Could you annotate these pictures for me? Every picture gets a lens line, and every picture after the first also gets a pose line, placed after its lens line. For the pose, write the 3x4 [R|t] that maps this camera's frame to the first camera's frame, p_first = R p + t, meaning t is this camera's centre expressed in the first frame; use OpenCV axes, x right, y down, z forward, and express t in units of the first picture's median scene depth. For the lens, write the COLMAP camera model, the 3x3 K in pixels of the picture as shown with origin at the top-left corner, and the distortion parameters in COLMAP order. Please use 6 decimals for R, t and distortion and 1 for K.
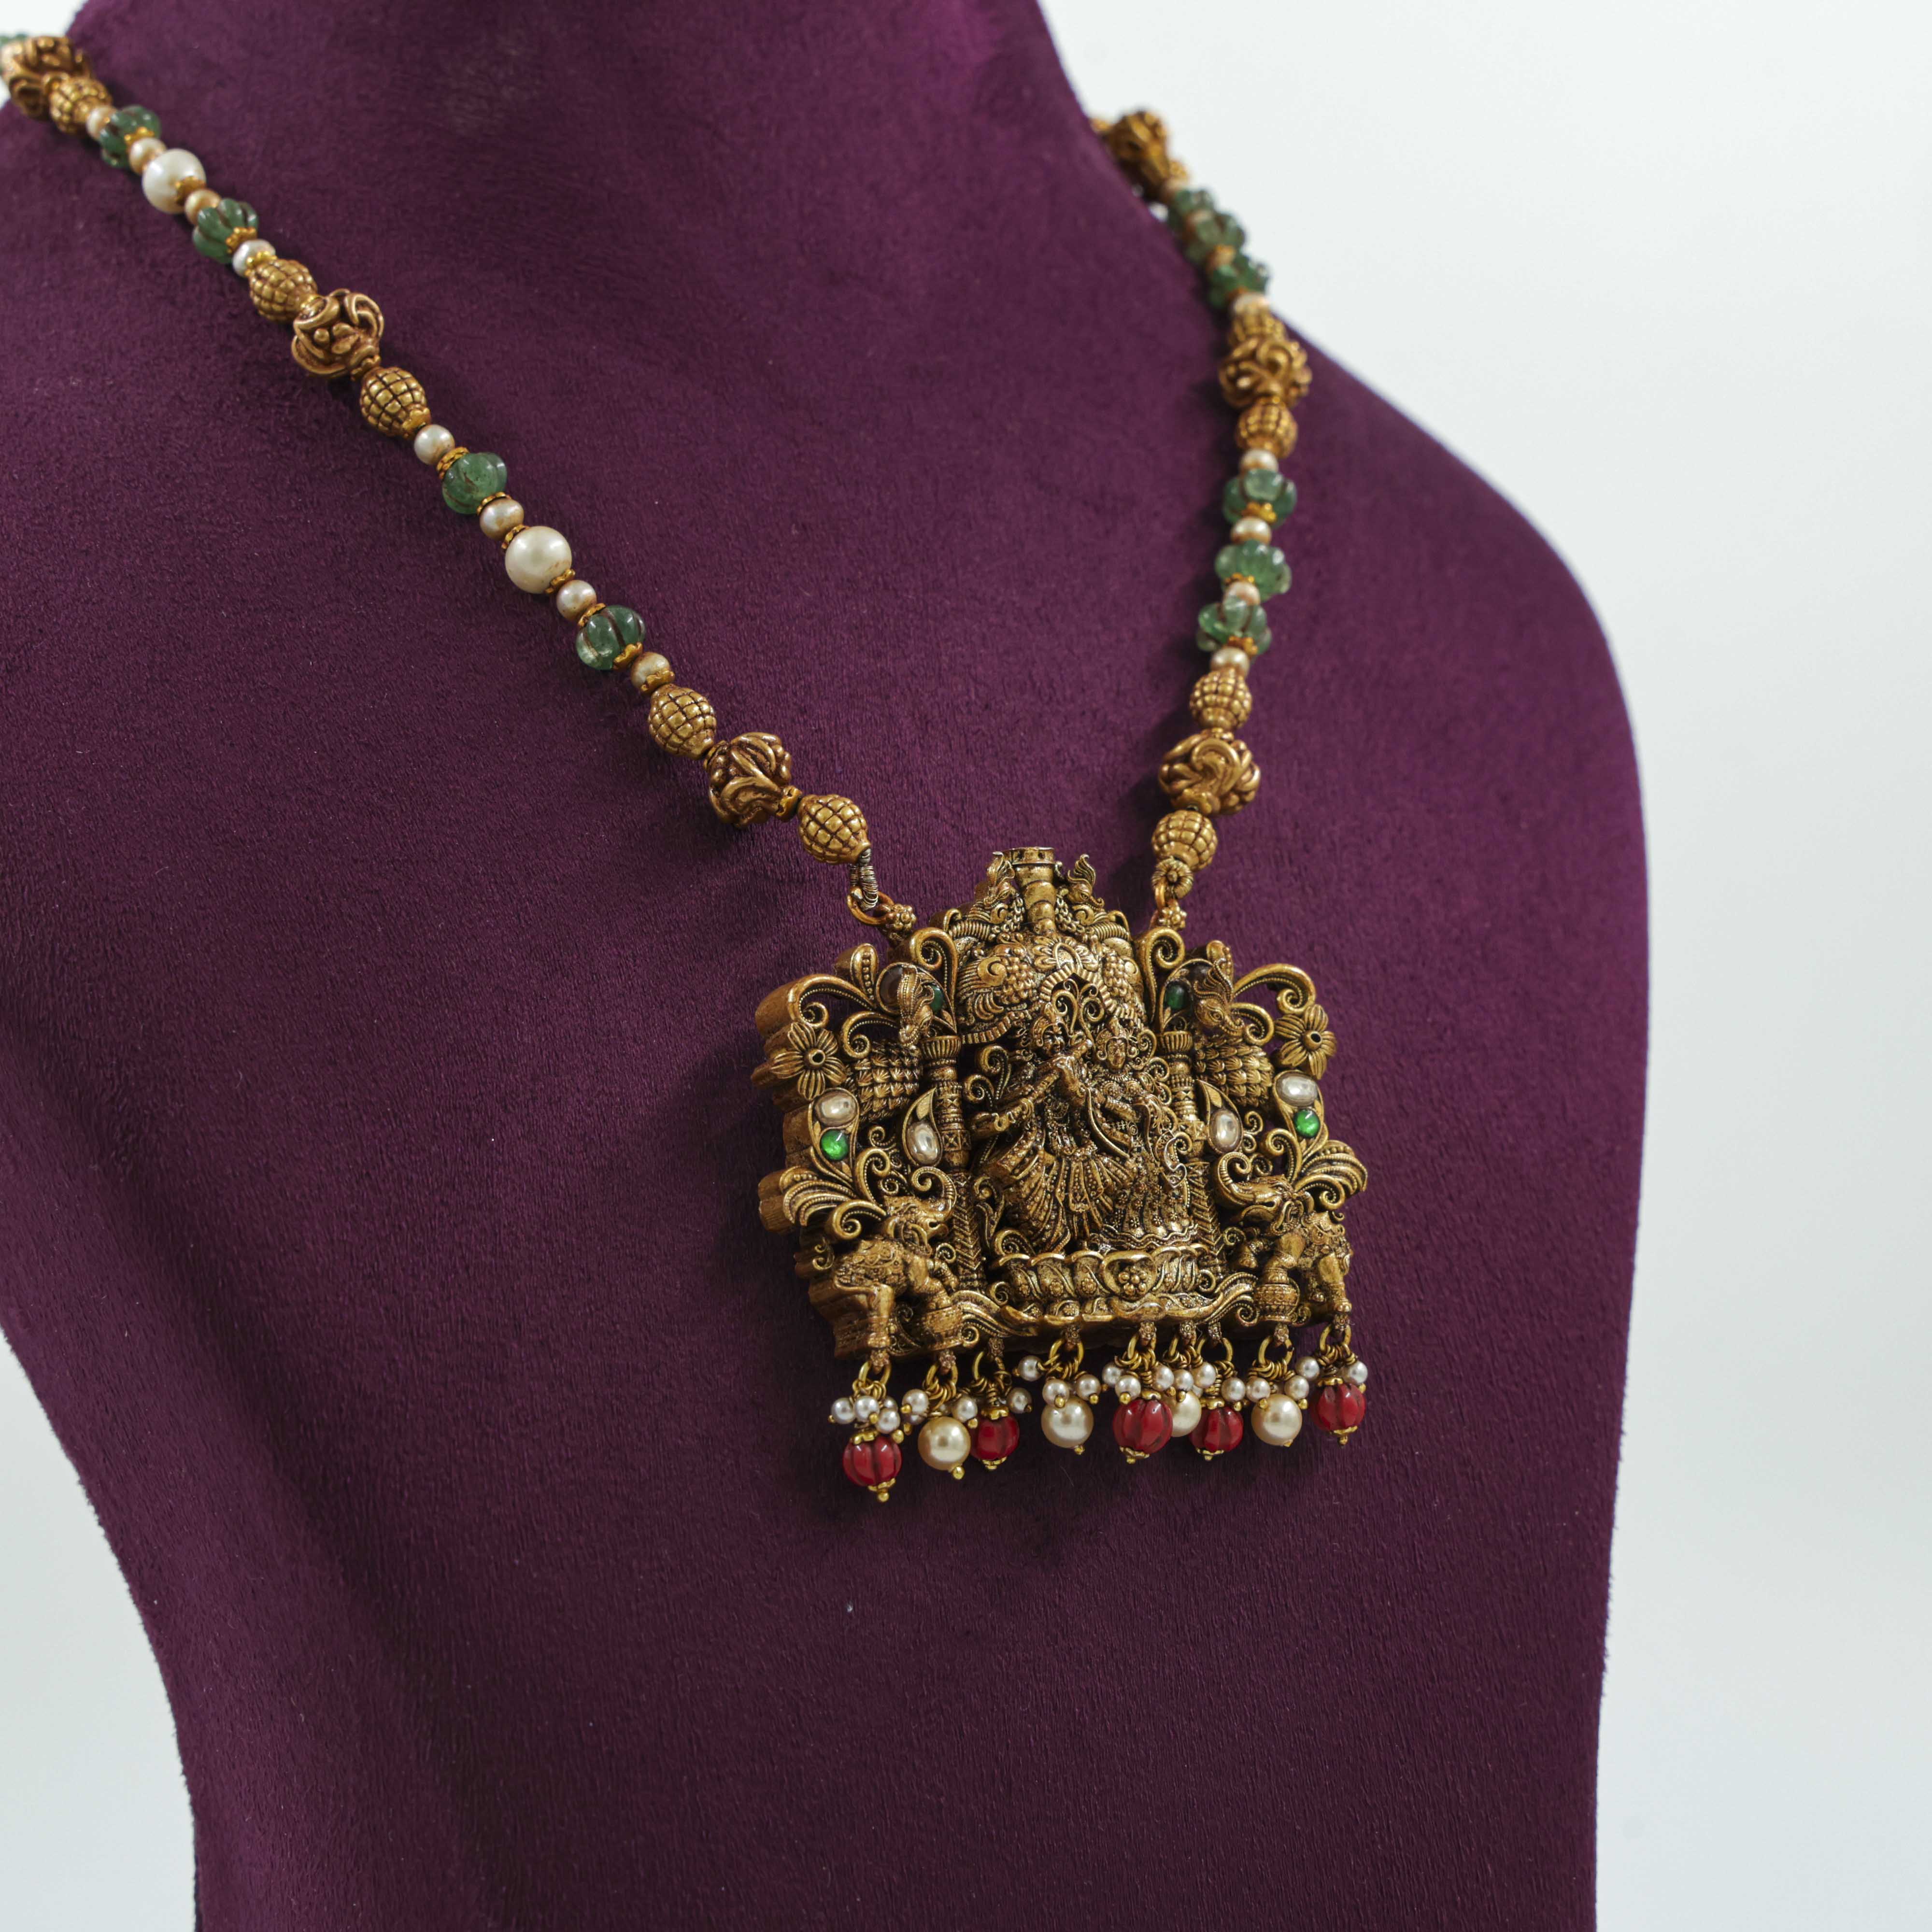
lens RADIAL K [[4313.8, 0, 966.0], [0, 4313.8, 966.0], [0, 0, 1]] dist [-0.045509, -0.145545]
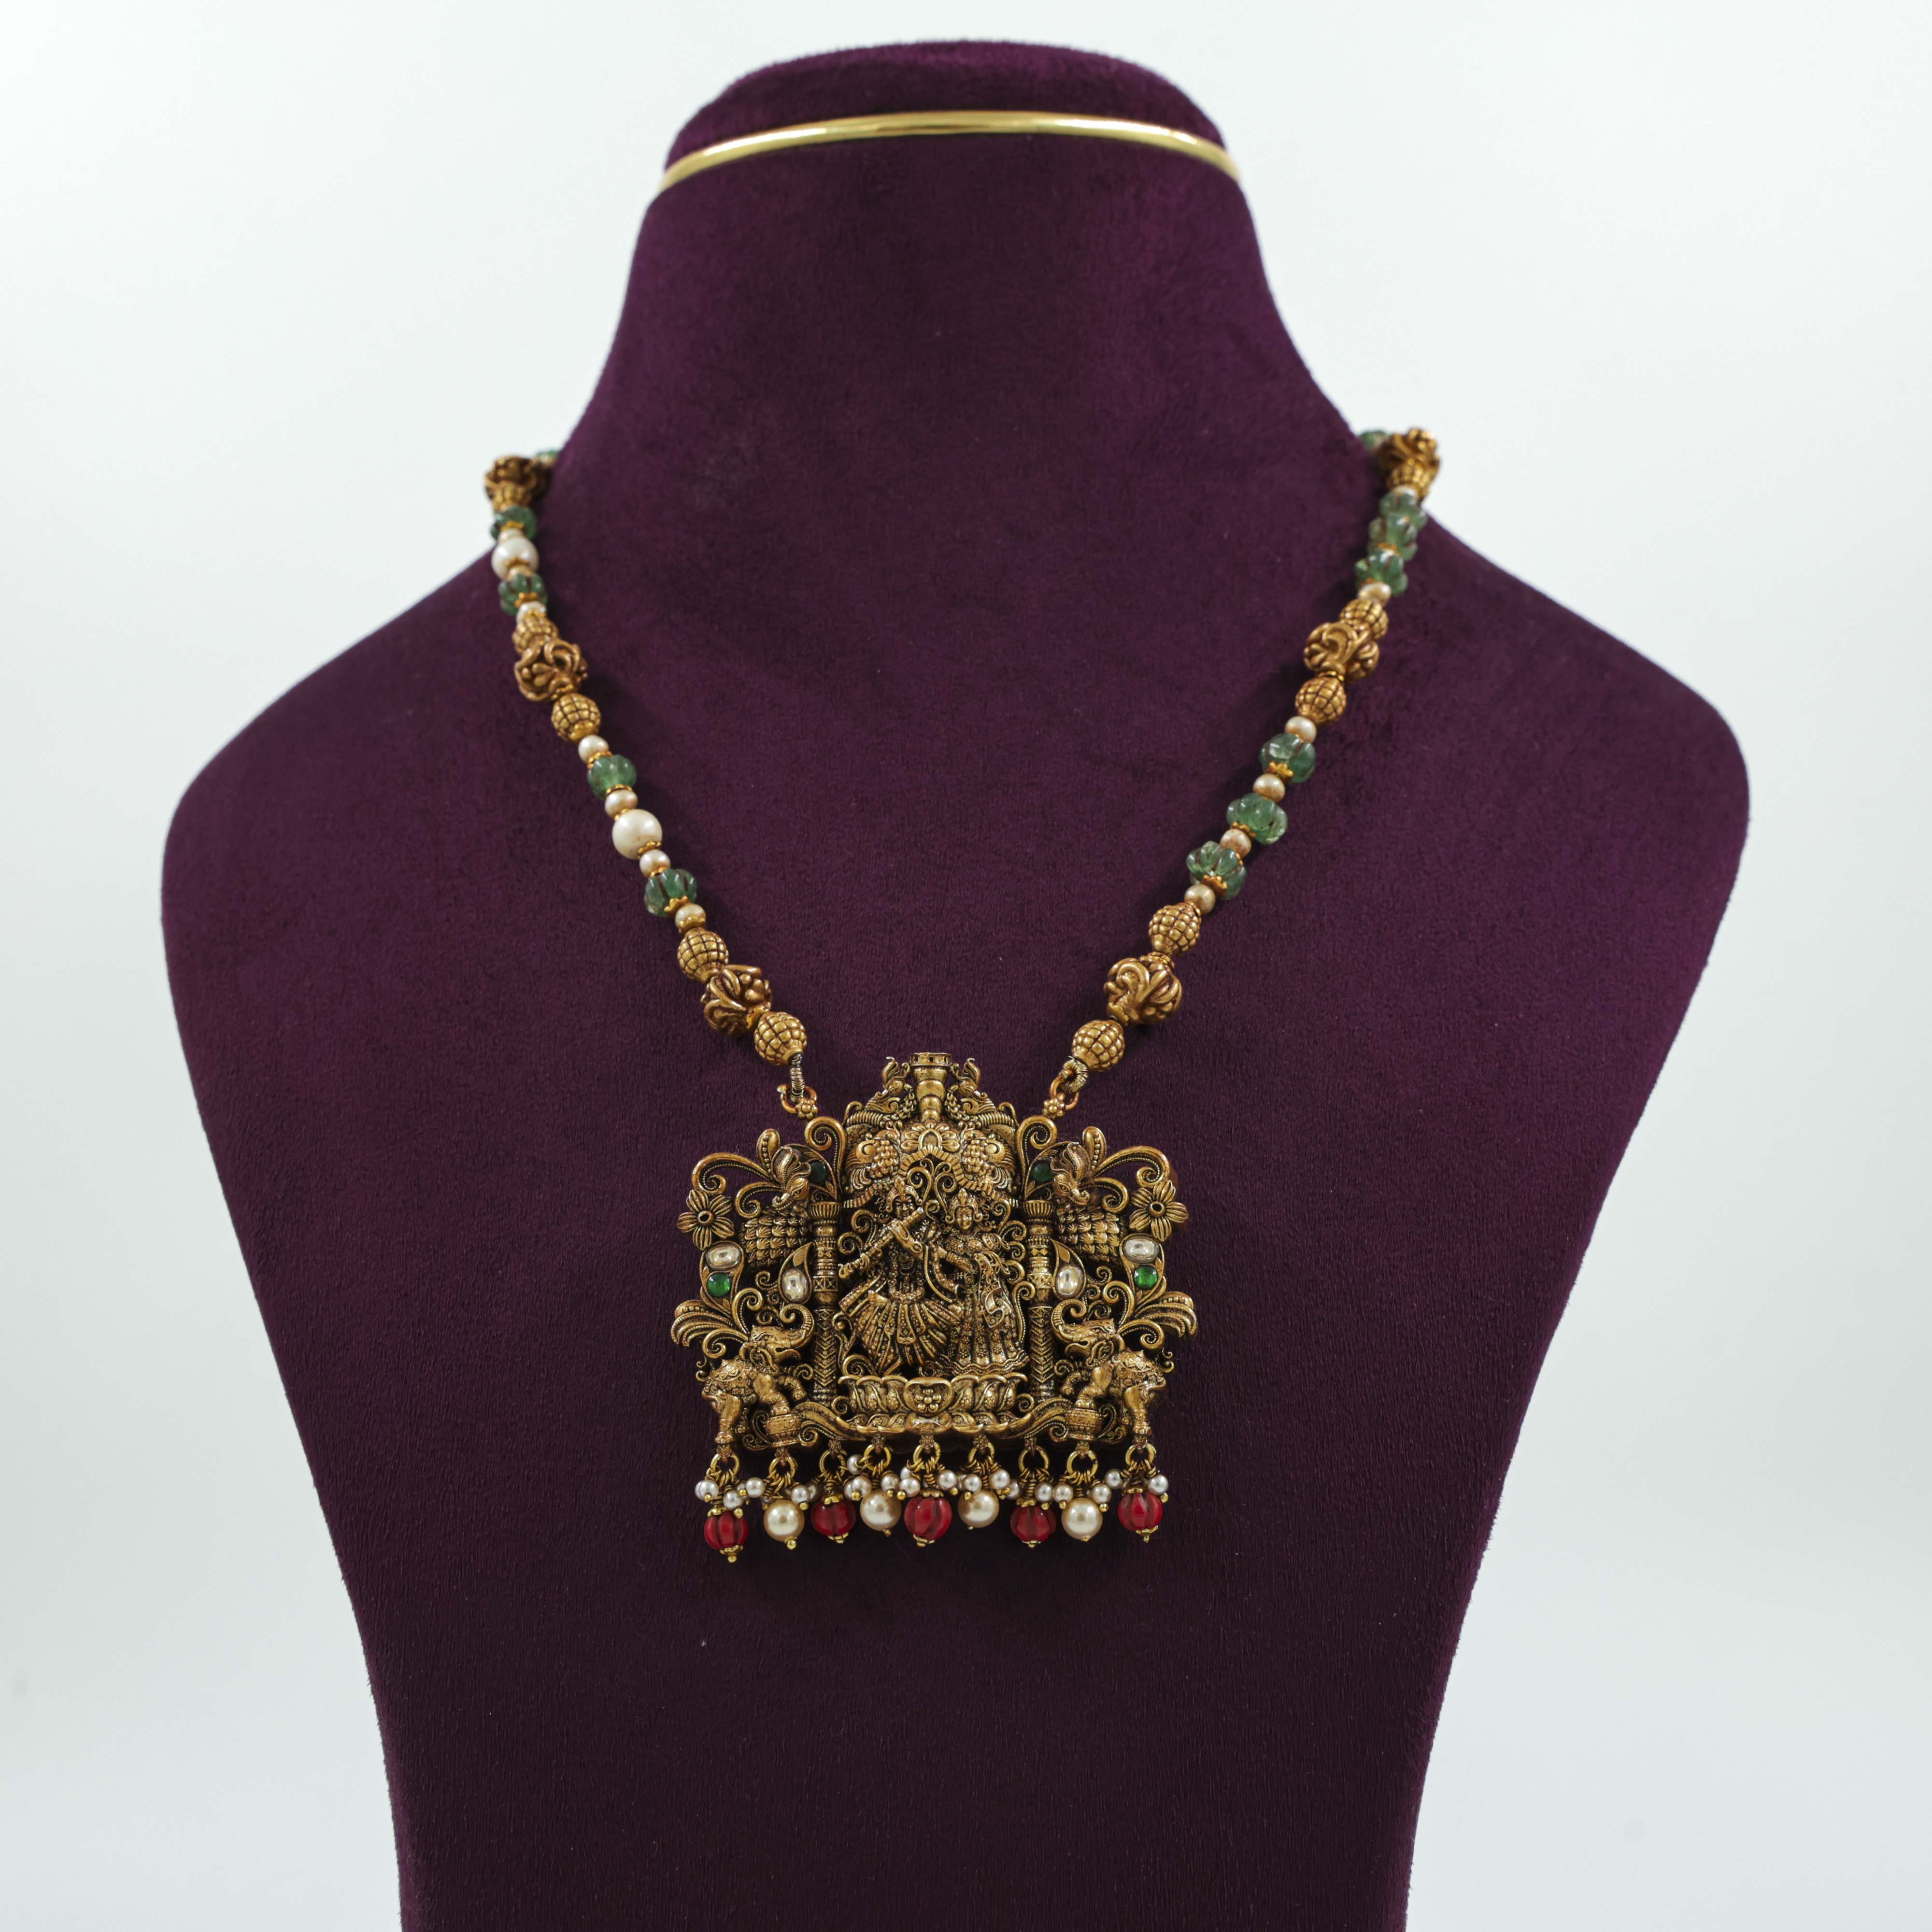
lens RADIAL K [[3391.8, 0, 966.0], [0, 3391.8, 966.0], [0, 0, 1]] dist [-0.037164, -0.063425]
pose [[0.879843, -0.009114, -0.475177, 0.505201], [-0.004465, 0.999613, -0.027440, -0.025988], [0.475243, 0.026265, 0.879462, 0.129759]]
